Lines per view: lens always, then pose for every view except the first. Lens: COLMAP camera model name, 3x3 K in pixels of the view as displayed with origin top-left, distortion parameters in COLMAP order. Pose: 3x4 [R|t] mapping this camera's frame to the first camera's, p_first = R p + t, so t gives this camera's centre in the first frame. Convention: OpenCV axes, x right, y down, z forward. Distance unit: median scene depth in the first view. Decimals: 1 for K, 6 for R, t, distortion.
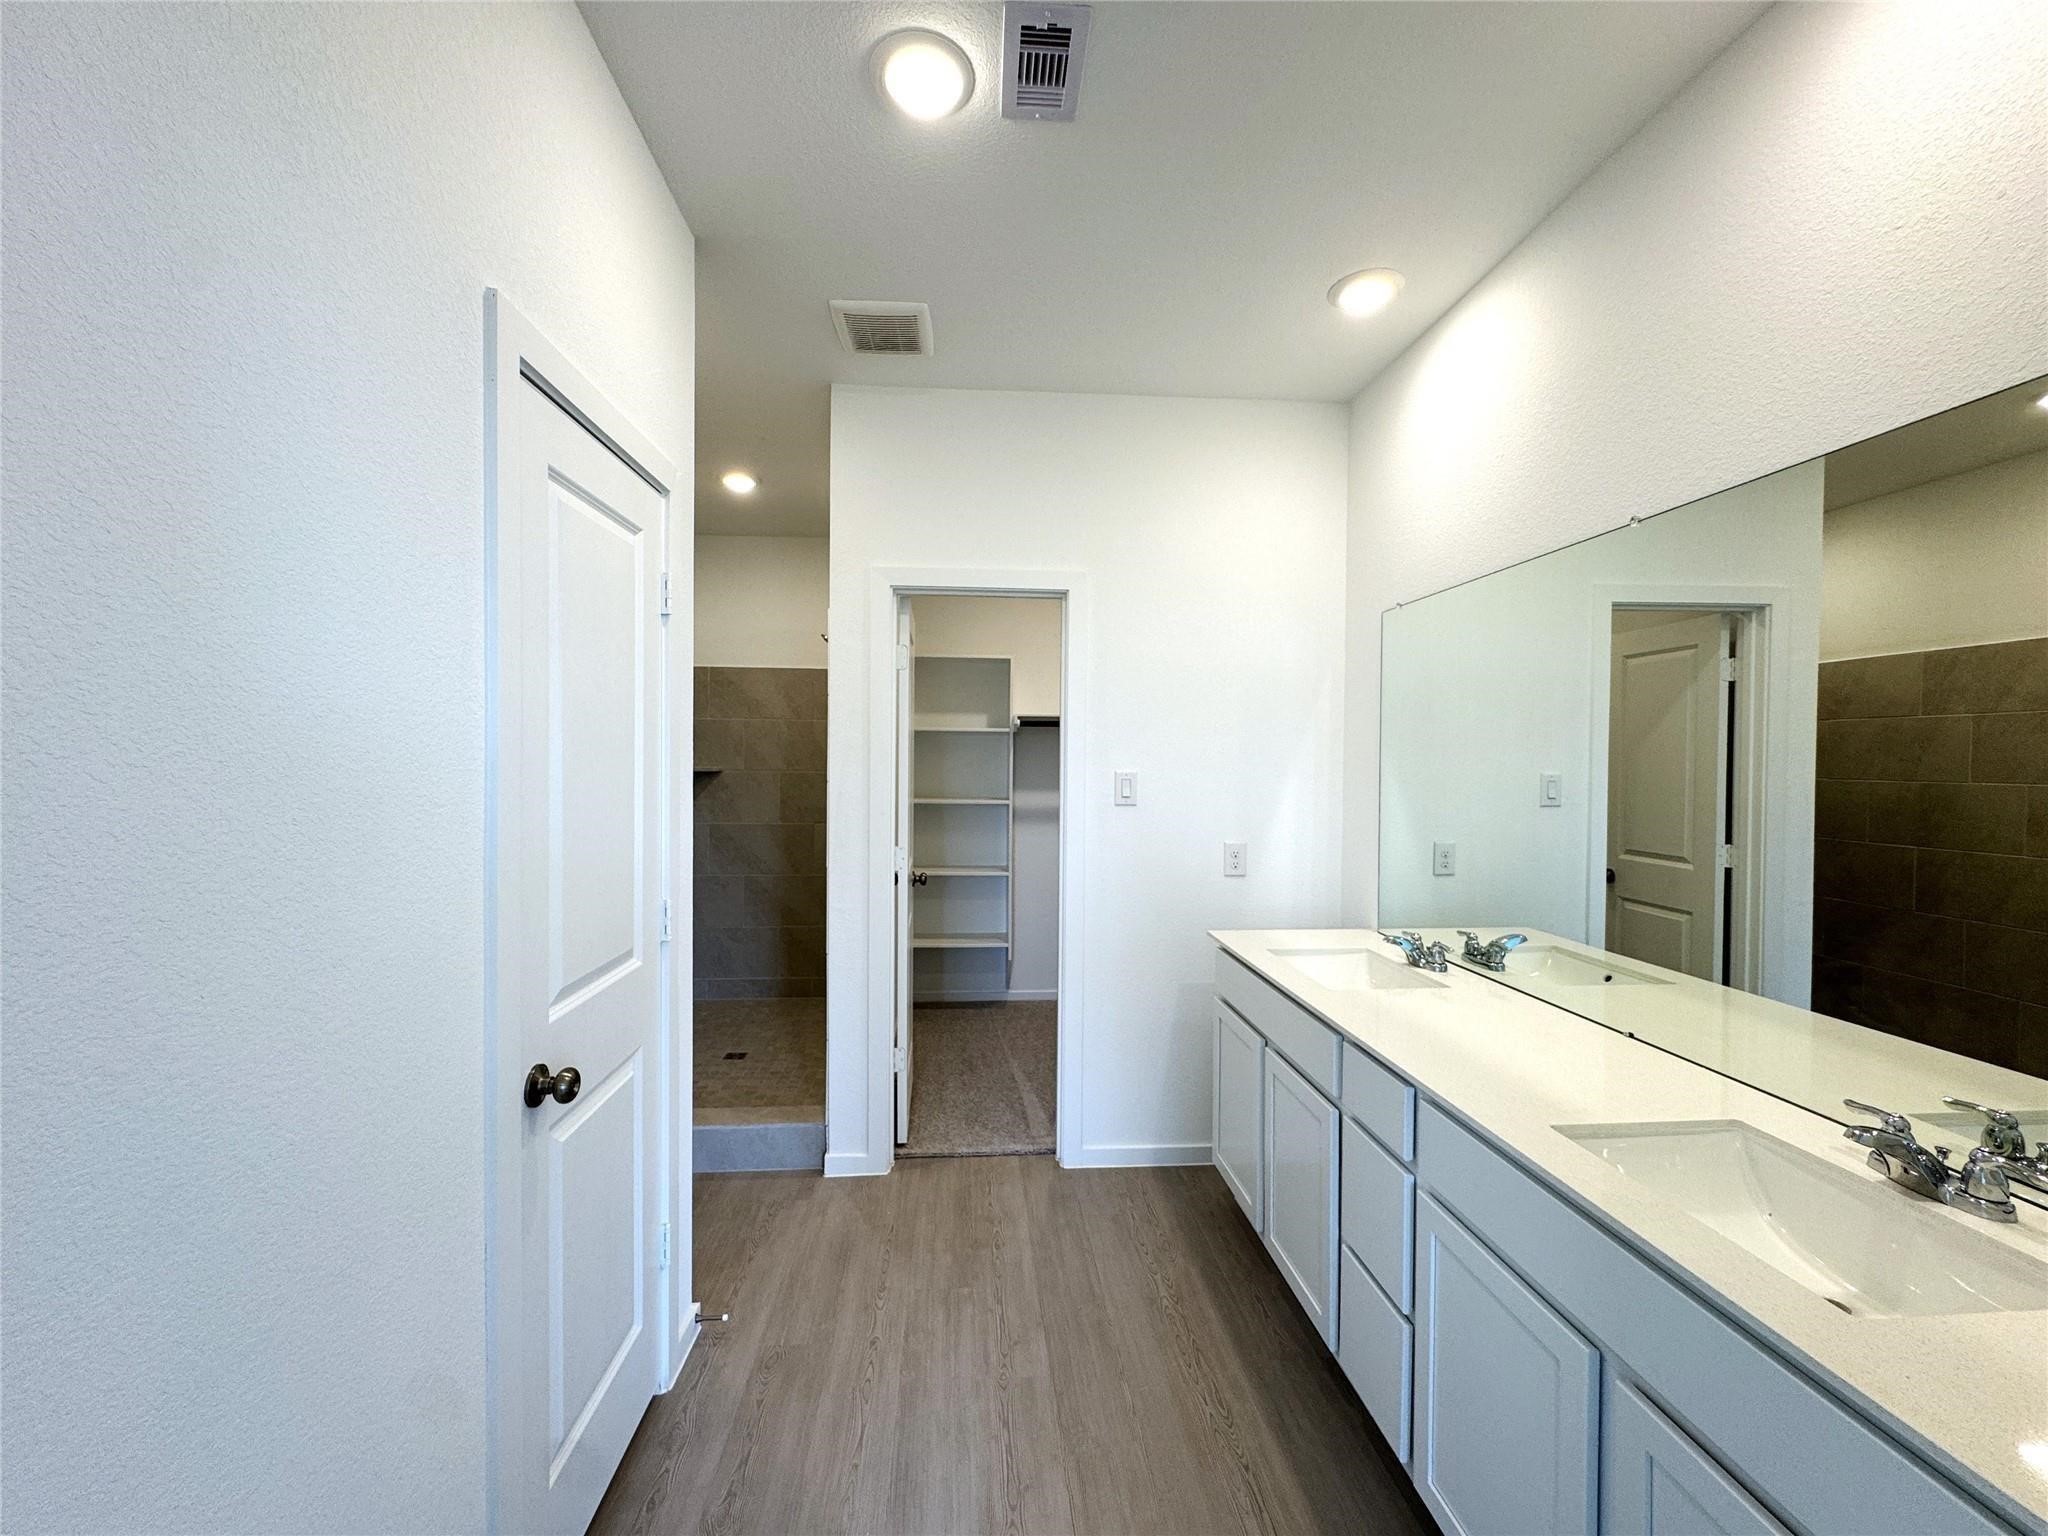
lens RADIAL K [[822.2, 0, 1024.0], [0, 822.2, 768.0], [0, 0, 1]] dist [-0.002997, 0.000376]
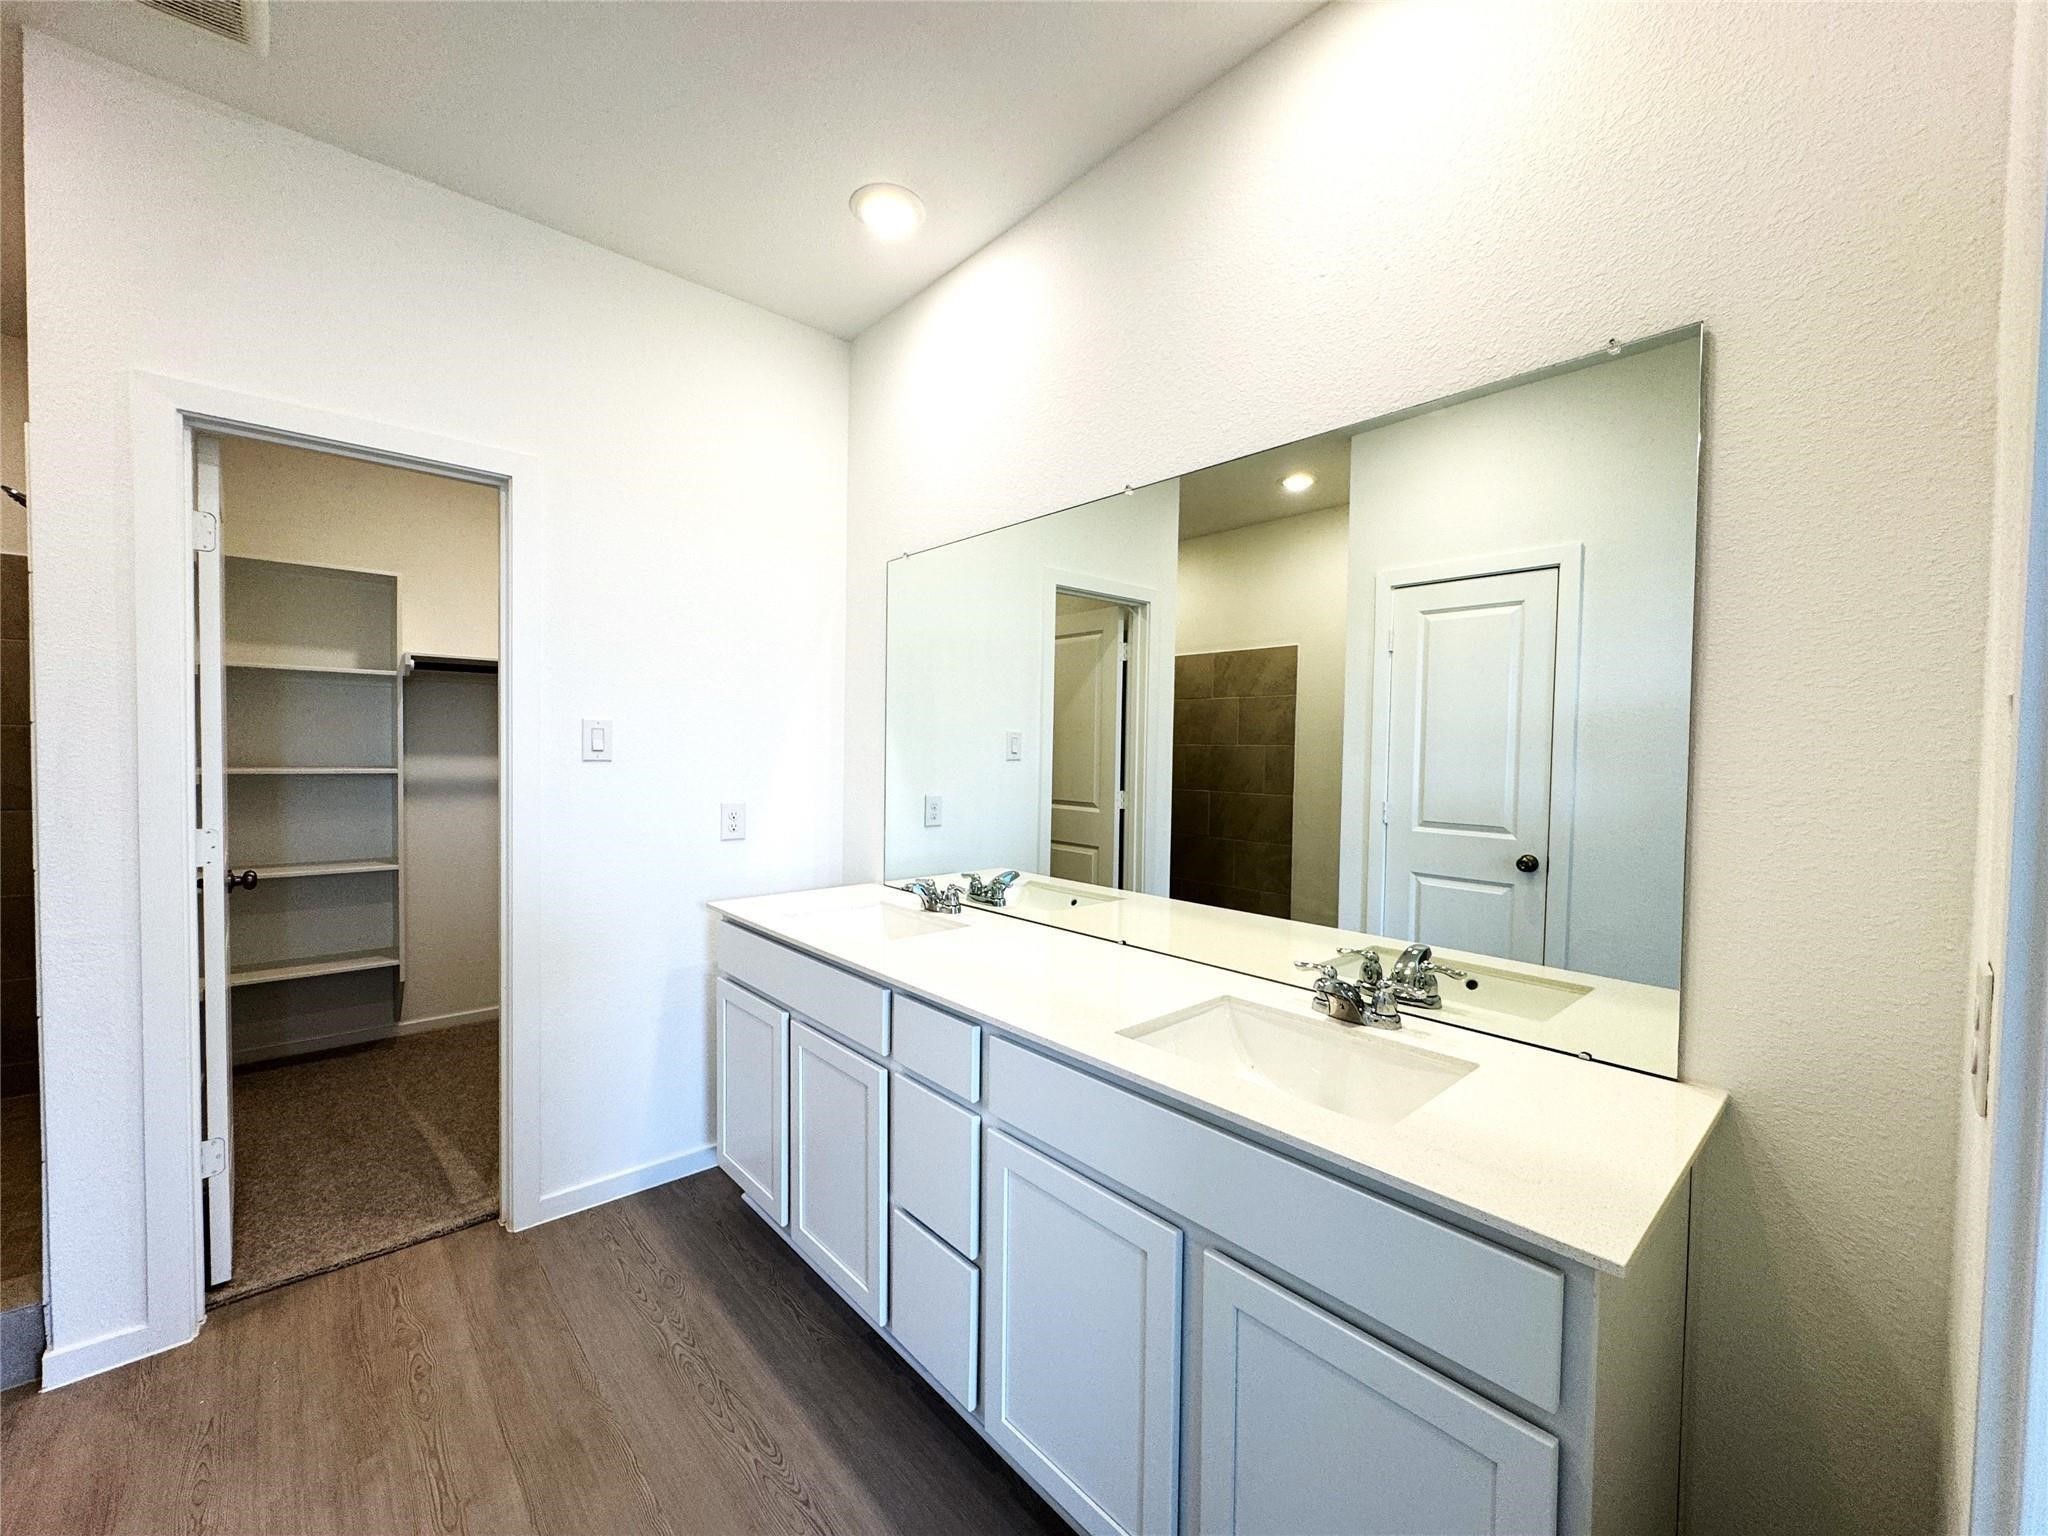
lens RADIAL K [[818.4, 0, 1024.0], [0, 818.4, 768.0], [0, 0, 1]] dist [-0.003086, 0.000289]
pose [[0.790298, -0.012800, 0.612589, -0.038429], [-0.002179, 0.999717, 0.023701, 0.033639], [-0.612718, -0.020066, 0.790046, 0.114550]]
